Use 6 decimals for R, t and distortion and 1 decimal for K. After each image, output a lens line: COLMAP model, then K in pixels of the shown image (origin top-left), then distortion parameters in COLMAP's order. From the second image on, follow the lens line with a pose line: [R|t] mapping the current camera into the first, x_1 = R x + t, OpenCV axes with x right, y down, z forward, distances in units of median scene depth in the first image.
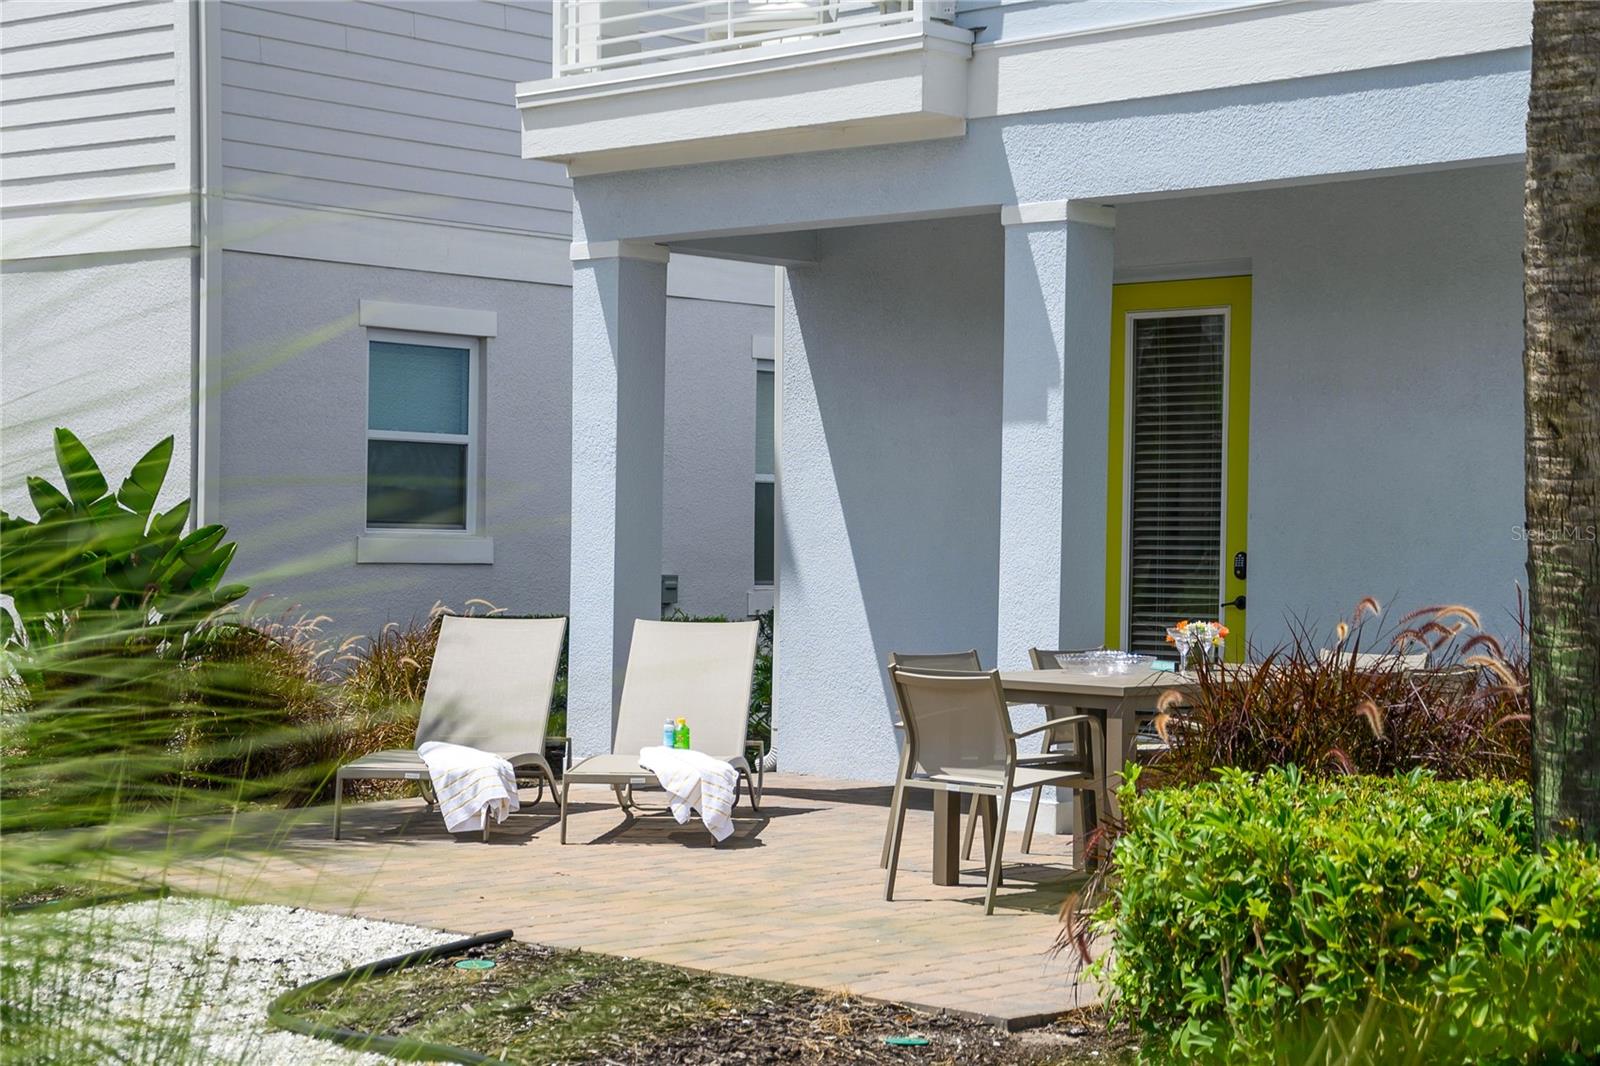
lens RADIAL K [[2913.2, 0, 800.0], [0, 2913.2, 533.0], [0, 0, 1]] dist [0.191226, 0.028696]
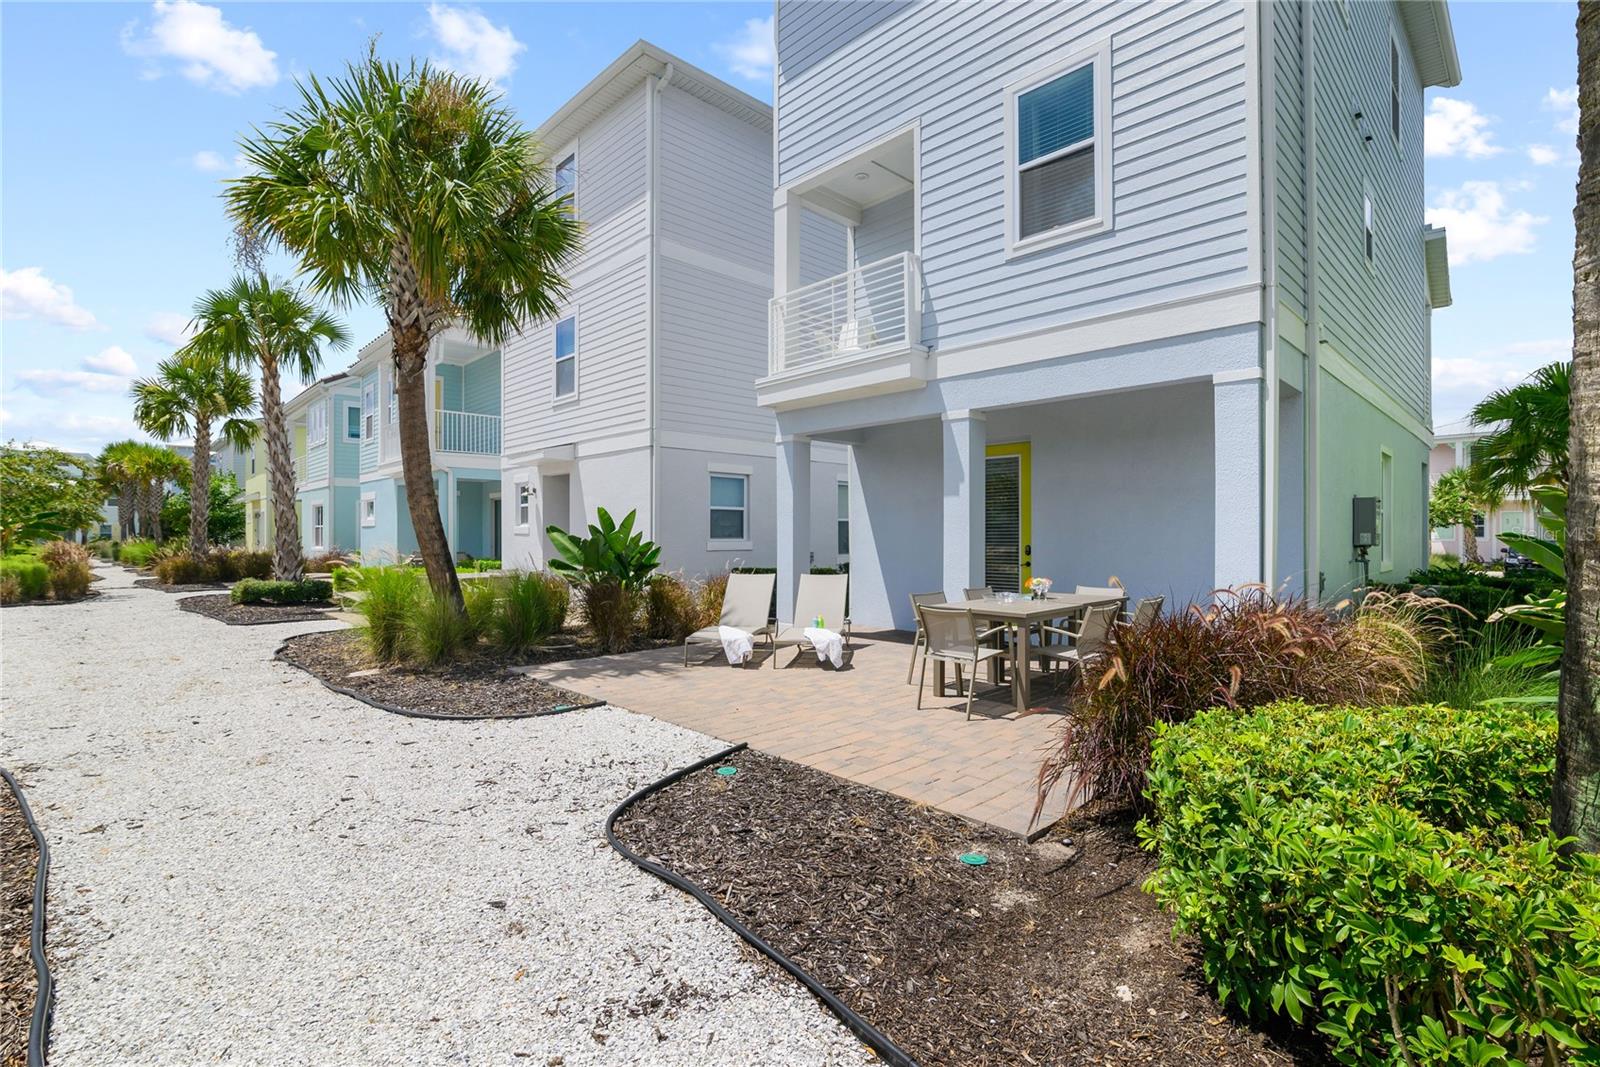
lens RADIAL K [[744.1, 0, 800.0], [0, 744.1, 533.5], [0, 0, 1]] dist [0.000265, -0.000007]
pose [[0.998504, -0.014239, -0.052783, -0.022269], [0.014251, 0.999898, -0.000144, -0.008041], [0.052779, -0.000609, 0.998606, 0.339998]]
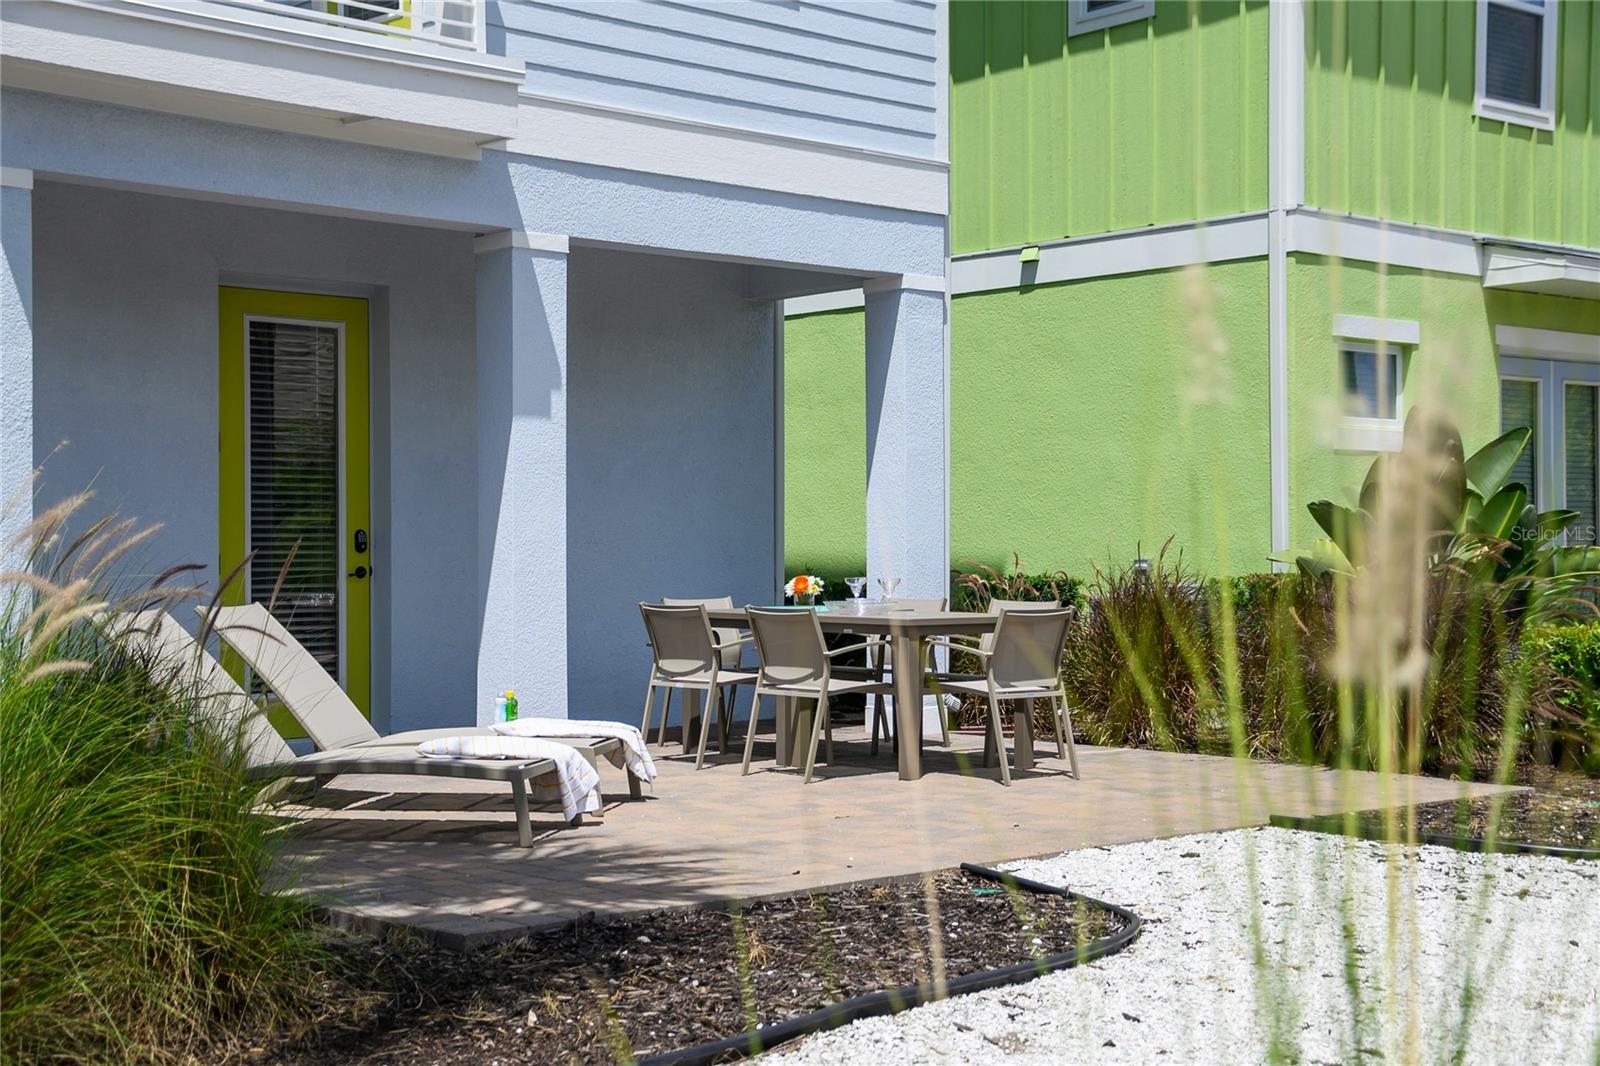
lens RADIAL K [[2177.5, 0, 800.0], [0, 2177.5, 533.0], [0, 0, 1]] dist [0.067628, 0.032056]
pose [[0.062681, -0.004459, 0.998024, -0.792347], [0.004111, 0.999983, 0.004209, 0.005312], [-0.998025, 0.003839, 0.062698, 0.835711]]
